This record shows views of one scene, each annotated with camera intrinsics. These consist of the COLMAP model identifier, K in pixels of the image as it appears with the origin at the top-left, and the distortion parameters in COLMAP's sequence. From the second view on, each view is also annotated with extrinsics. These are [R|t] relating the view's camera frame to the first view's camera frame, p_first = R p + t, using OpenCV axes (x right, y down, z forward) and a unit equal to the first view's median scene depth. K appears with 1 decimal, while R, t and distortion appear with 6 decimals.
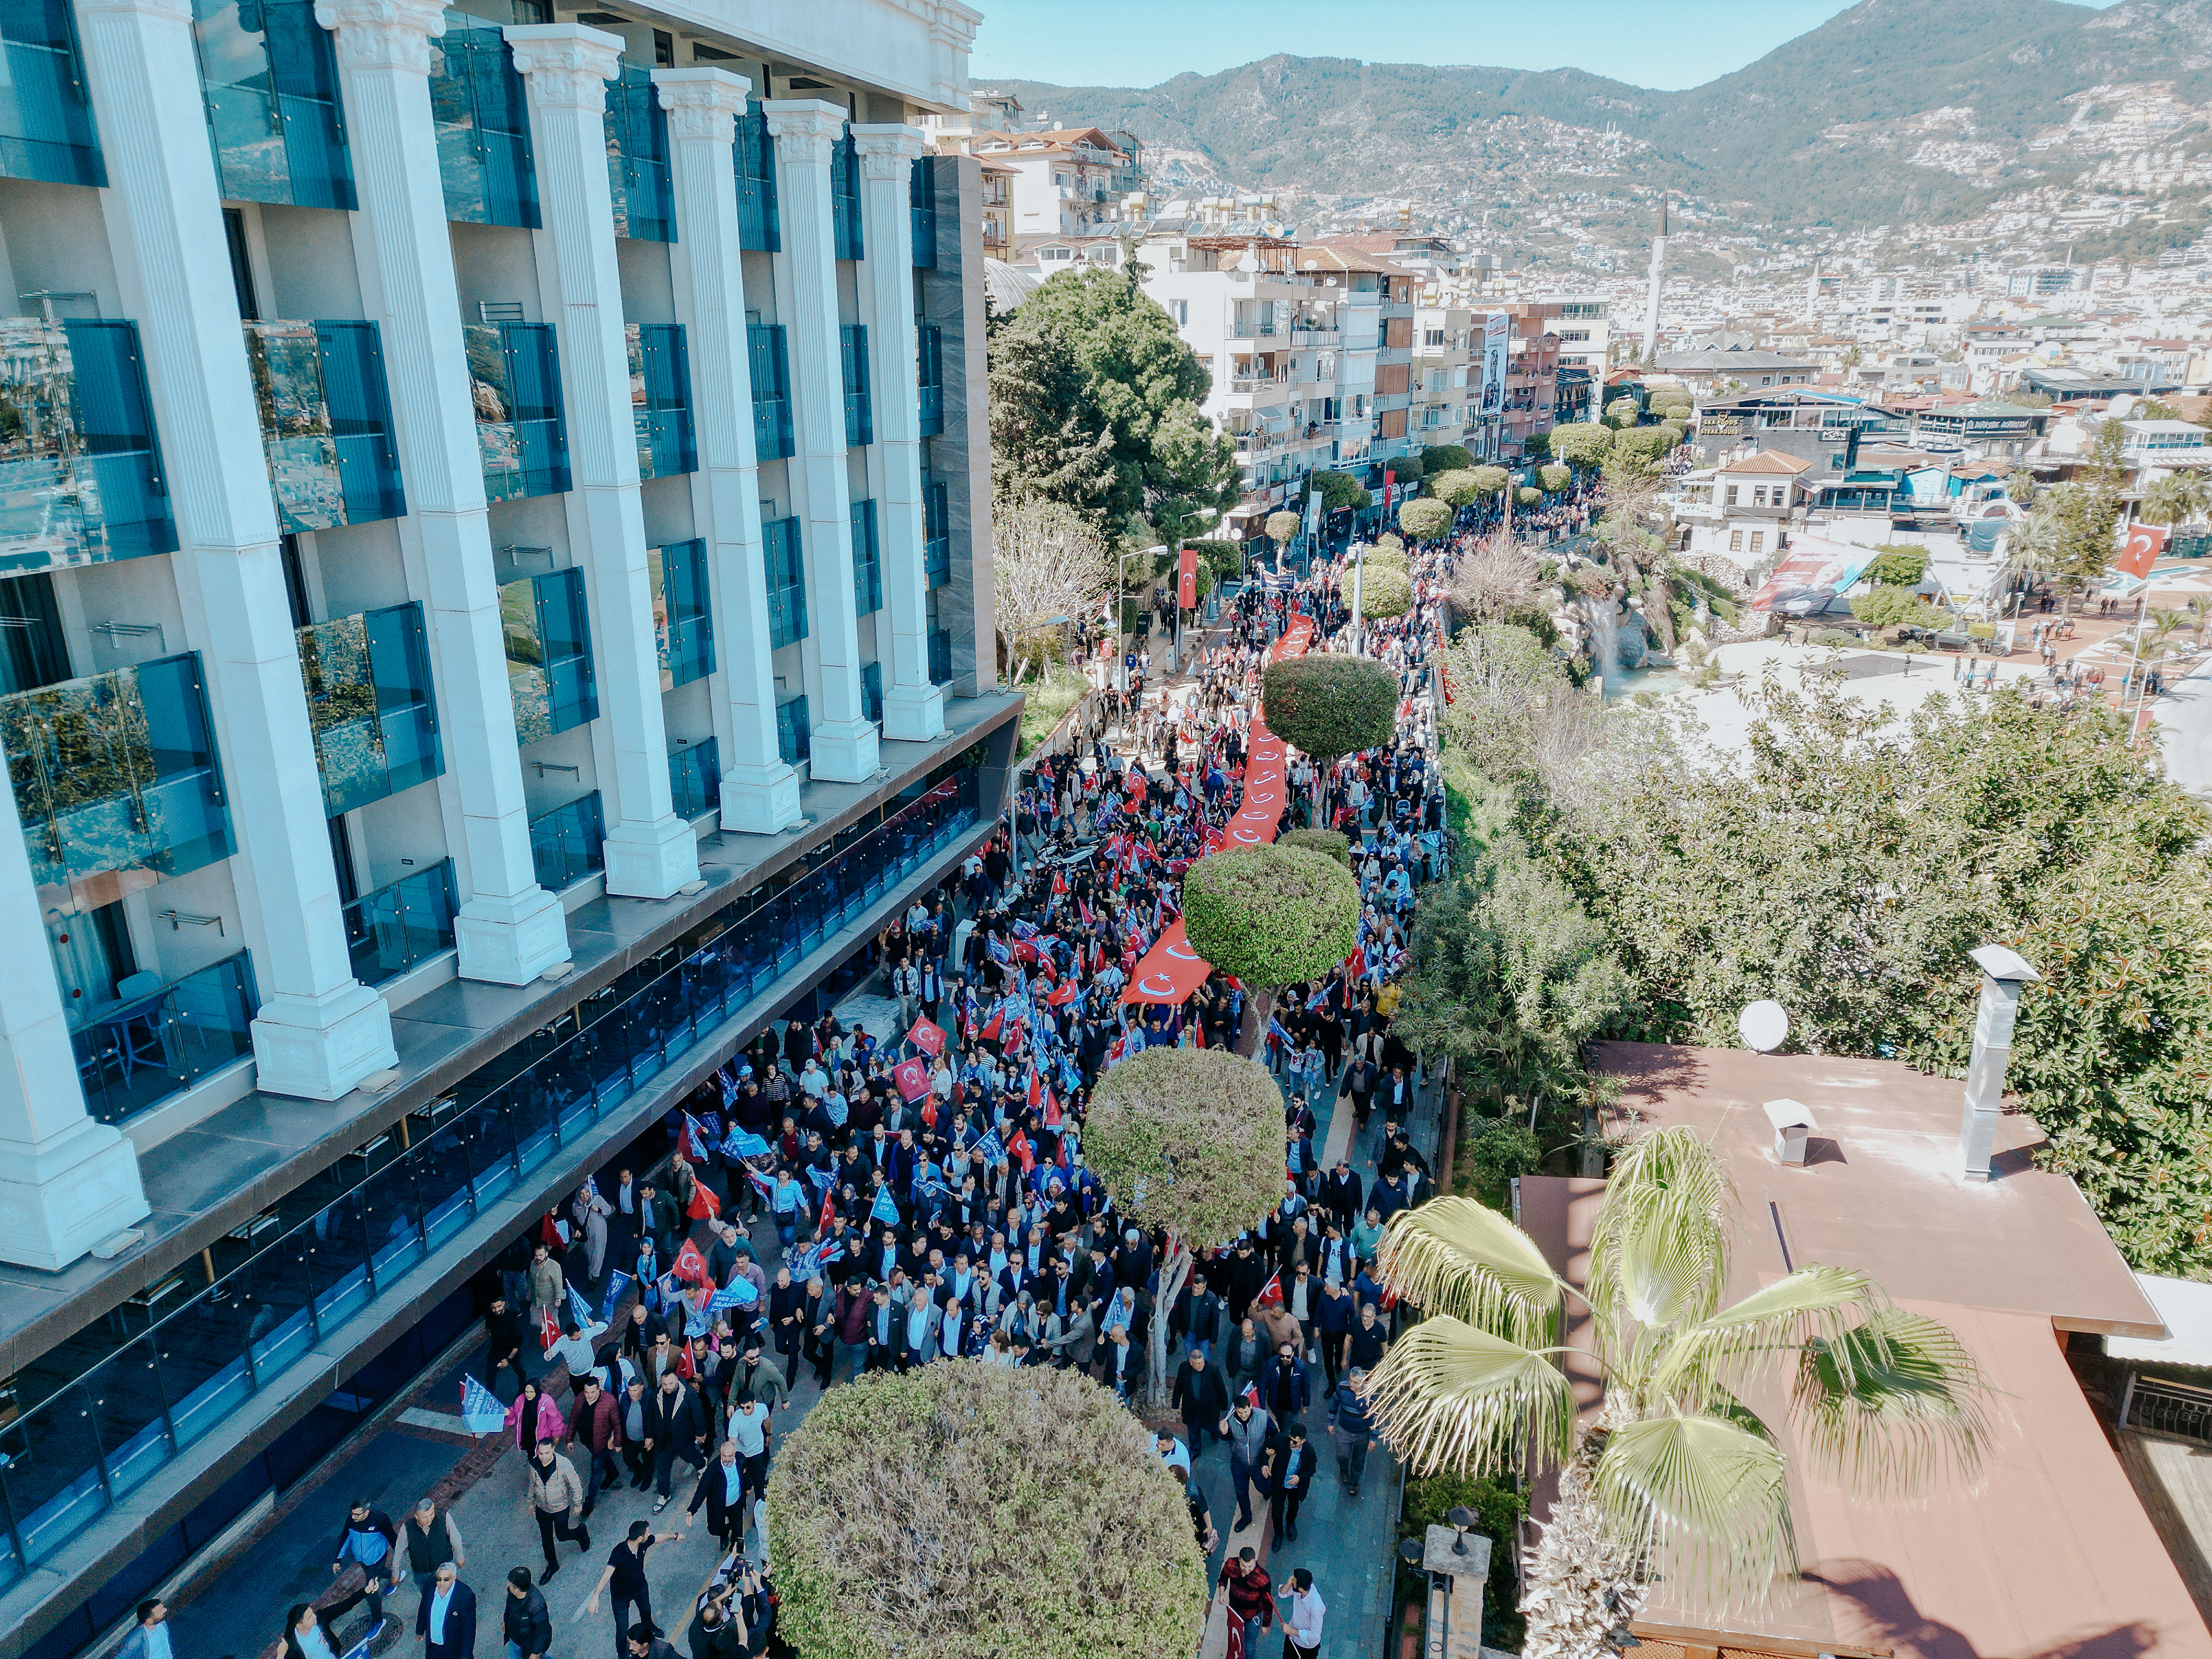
lens RADIAL K [[1554.4, 0, 1108.3], [0, 1554.4, 844.4], [0, 0, 1]] dist [0.062616, -0.047188]
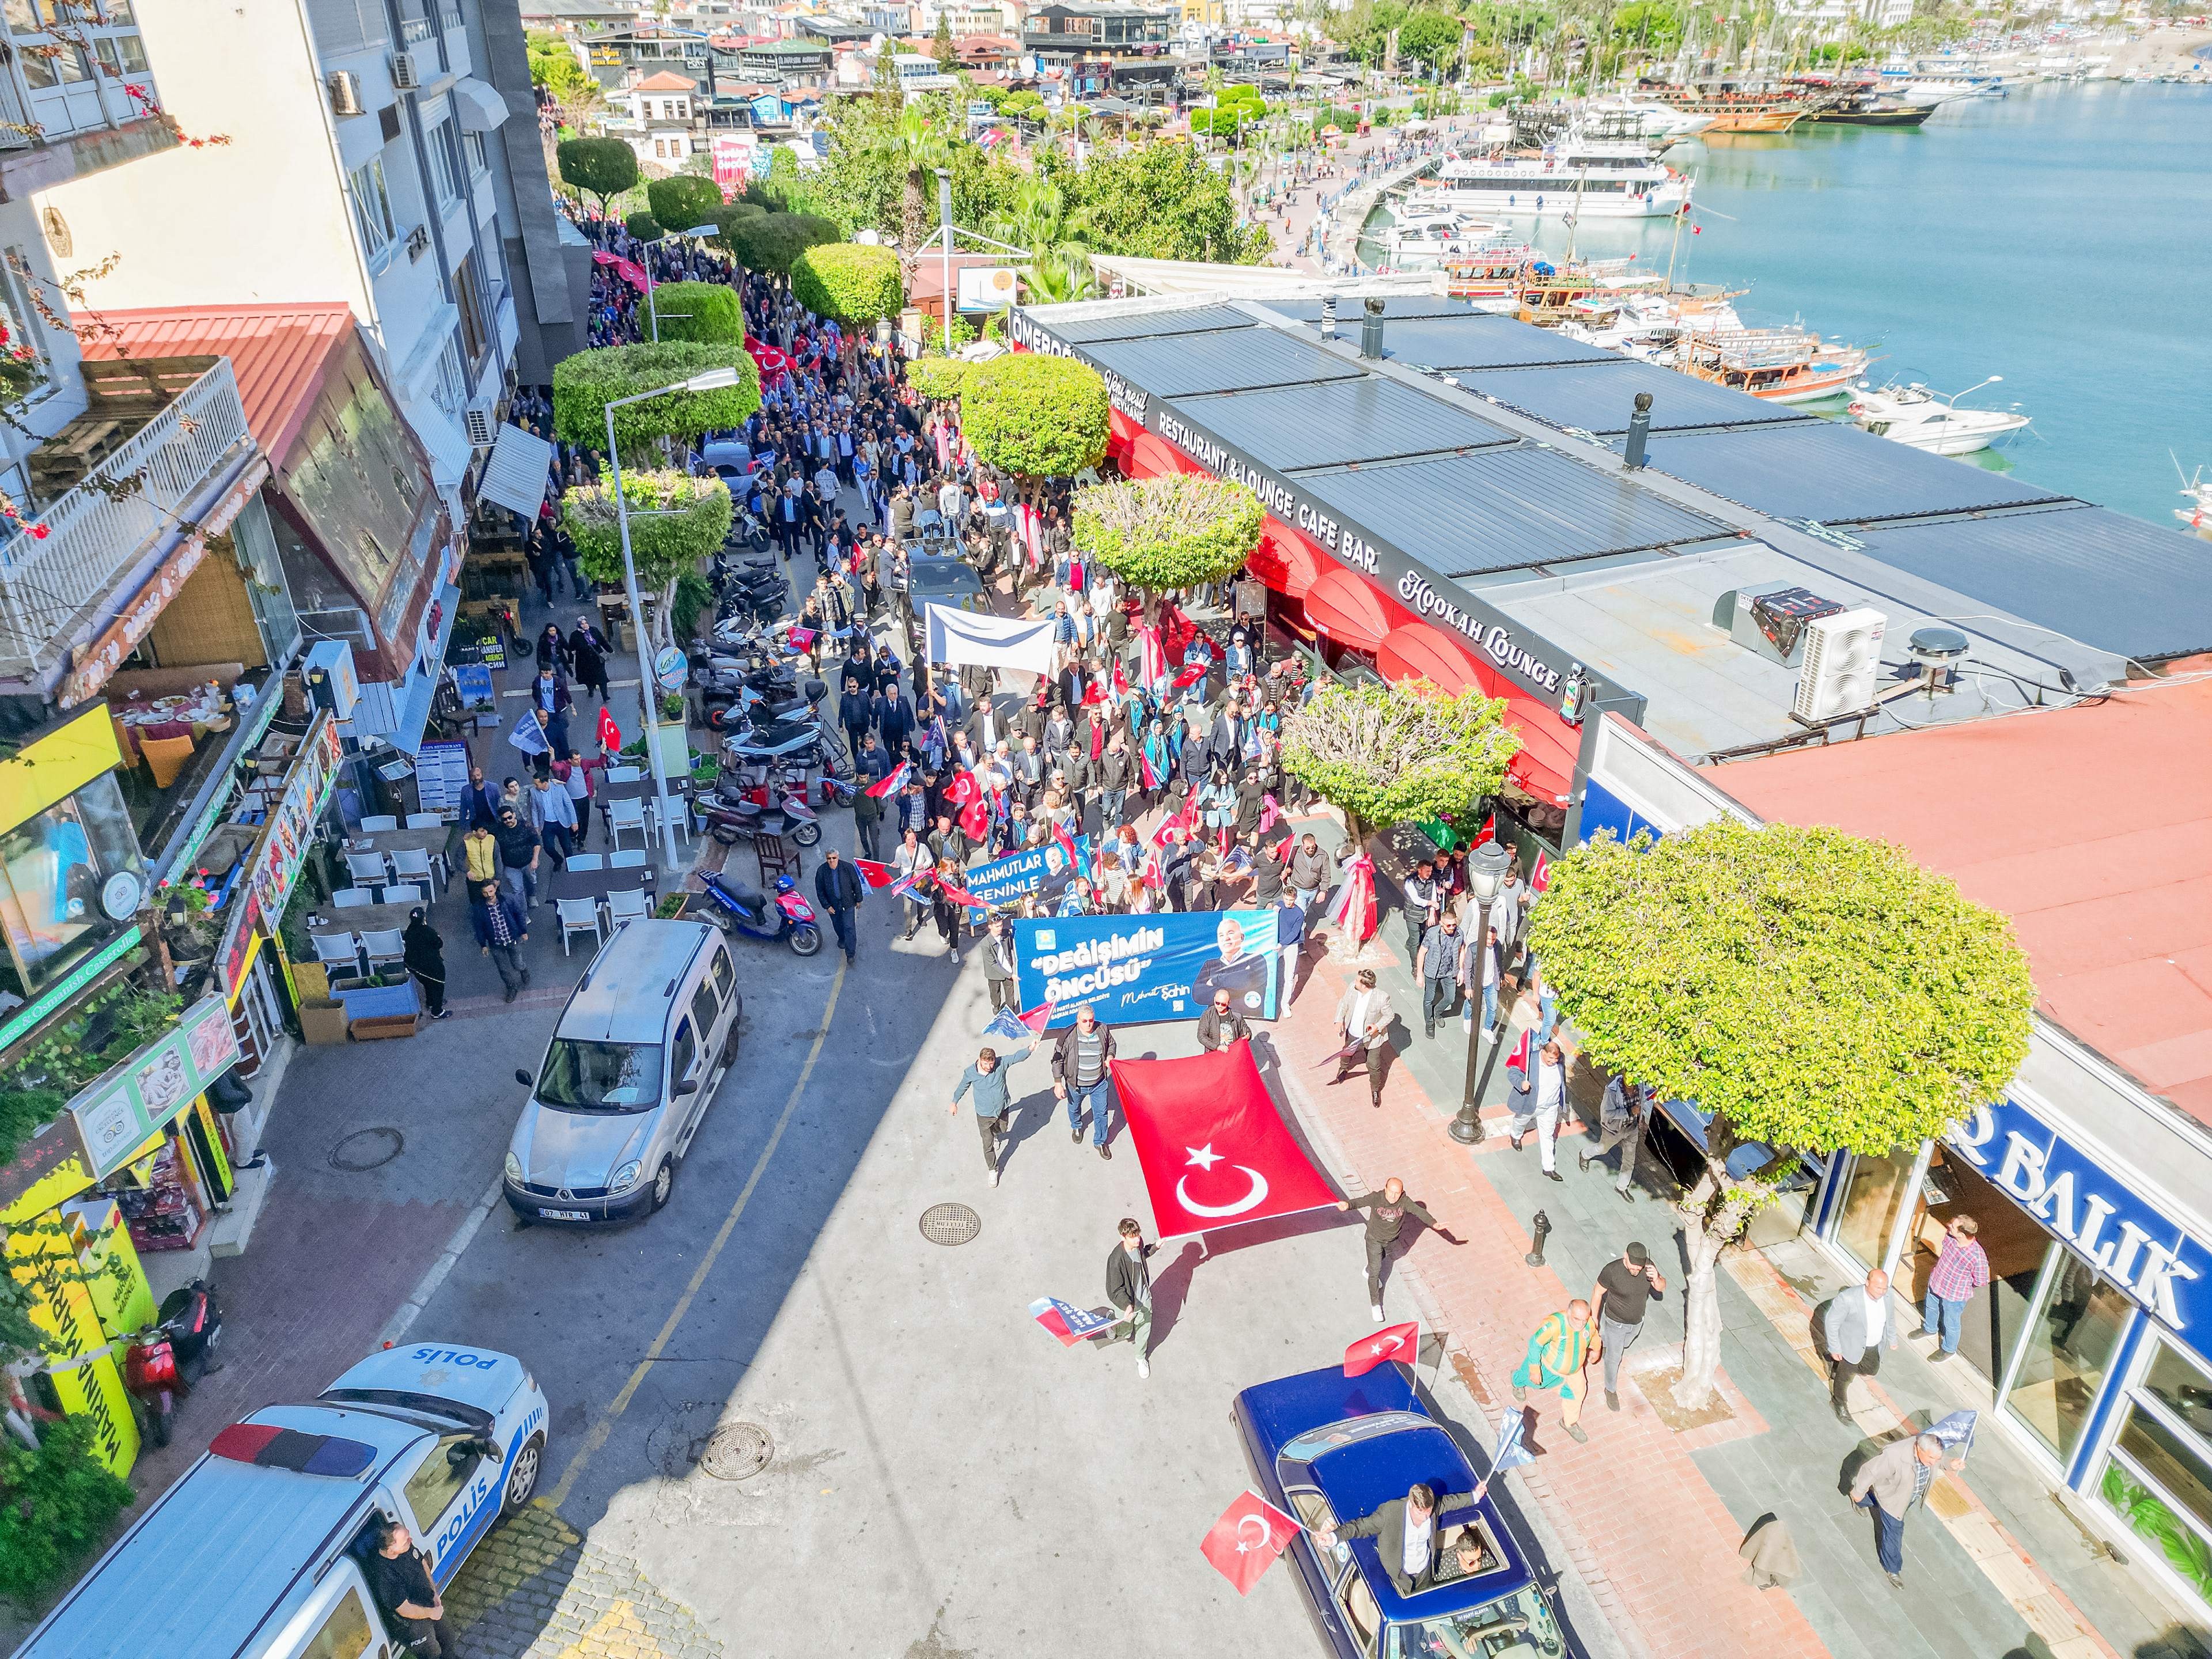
lens RADIAL K [[1540.5, 0, 1108.9], [0, 1540.5, 837.5], [0, 0, 1]] dist [0.071635, -0.061576]
pose [[0.768797, -0.306787, 0.561100, -0.196474], [0.200804, 0.948846, 0.243658, 0.097319], [-0.607148, -0.074653, 0.791074, -0.258425]]
